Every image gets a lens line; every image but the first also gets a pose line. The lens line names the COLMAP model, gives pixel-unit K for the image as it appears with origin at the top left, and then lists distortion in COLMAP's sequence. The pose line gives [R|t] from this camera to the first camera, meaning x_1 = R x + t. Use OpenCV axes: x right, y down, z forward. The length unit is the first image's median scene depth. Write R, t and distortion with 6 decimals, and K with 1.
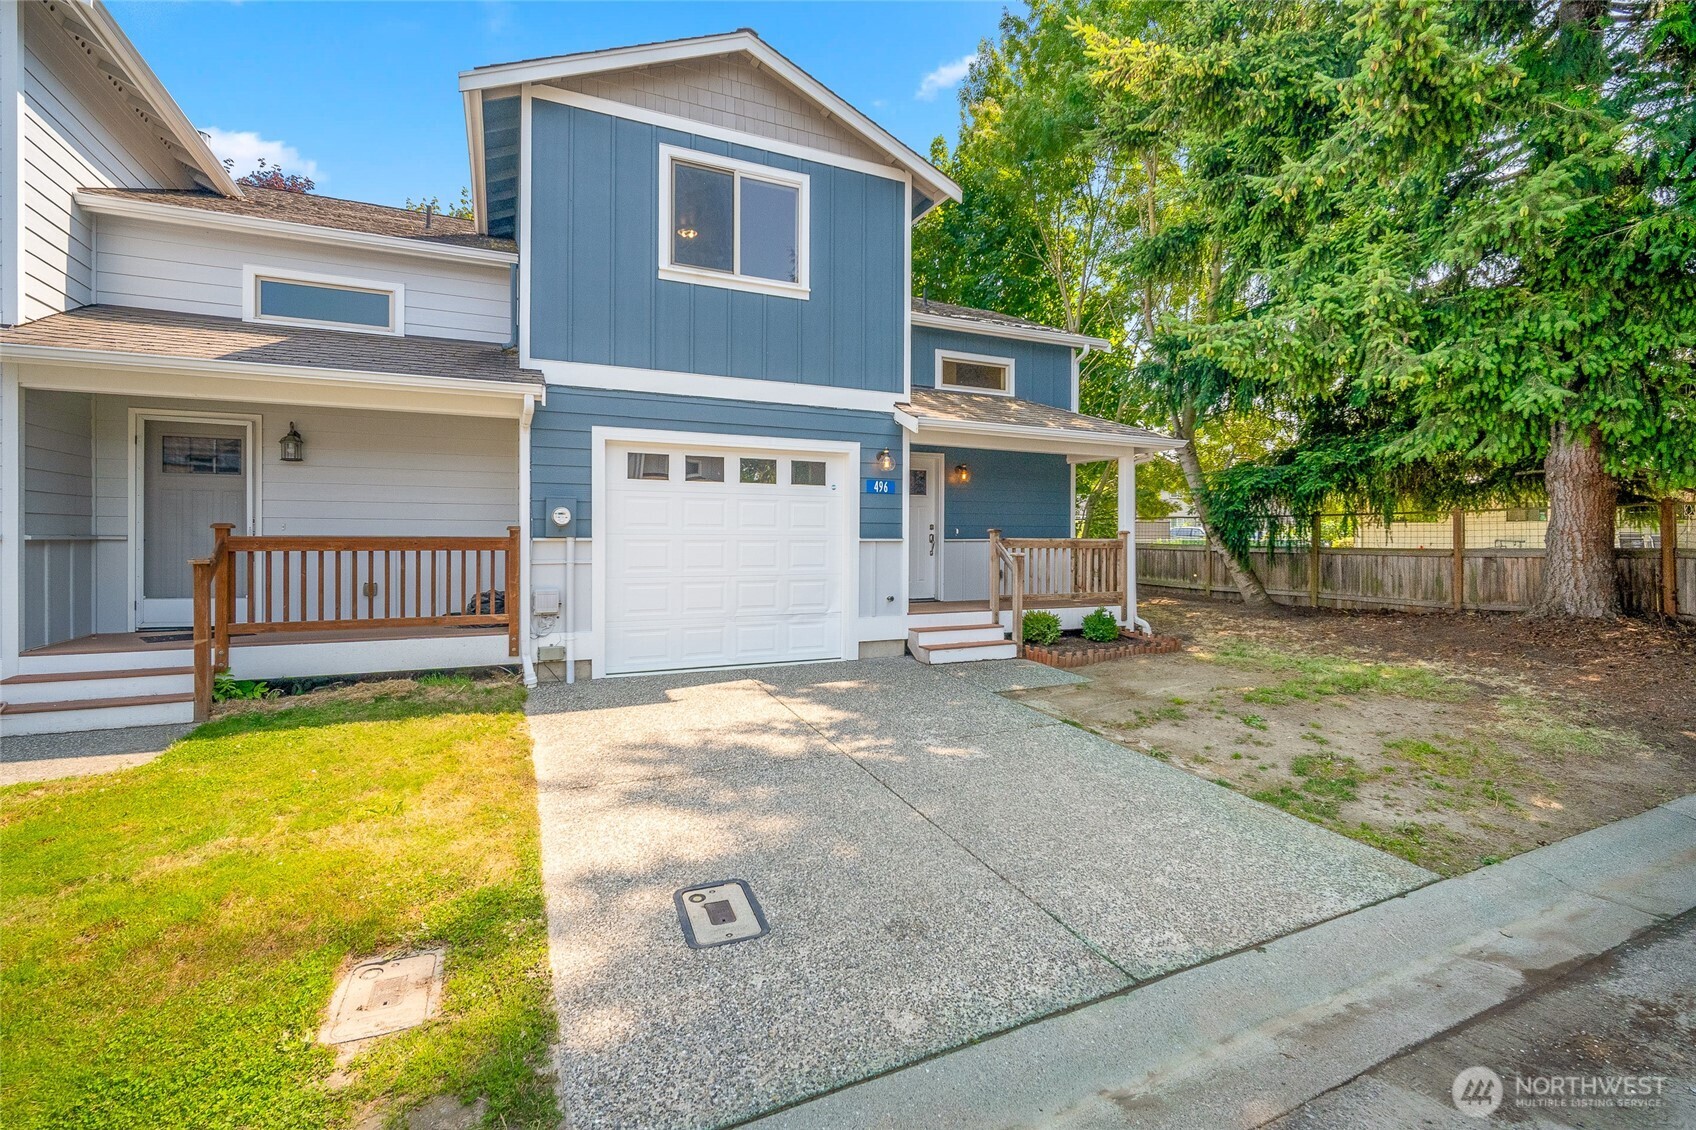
lens RADIAL K [[750.4, 0, 845.6], [0, 750.4, 561.5], [0, 0, 1]] dist [-0.011439, 0.003704]
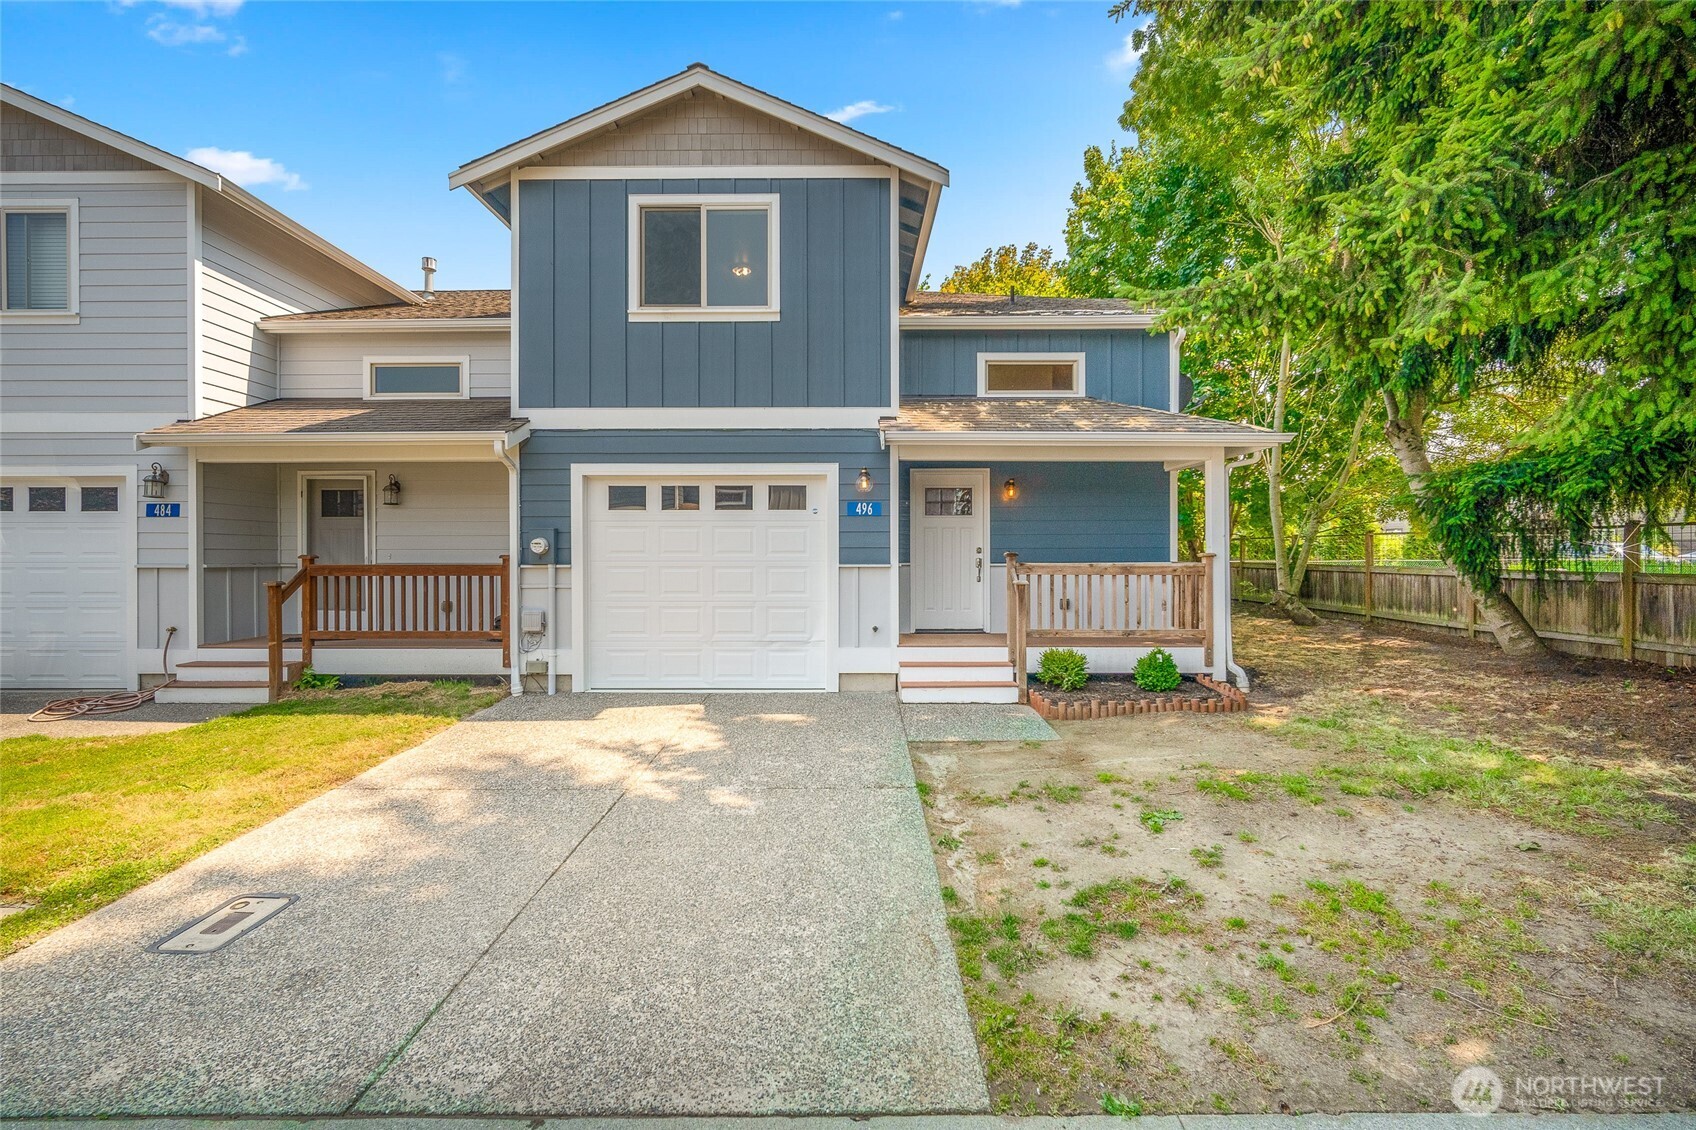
lens RADIAL K [[728.9, 0, 846.0], [0, 728.9, 578.2], [0, 0, 1]] dist [-0.011510, 0.004158]
pose [[0.905981, 0.007086, -0.423259, 0.473320], [-0.008598, 0.999962, -0.001662, -0.012990], [0.423231, 0.005145, 0.906007, 0.193382]]
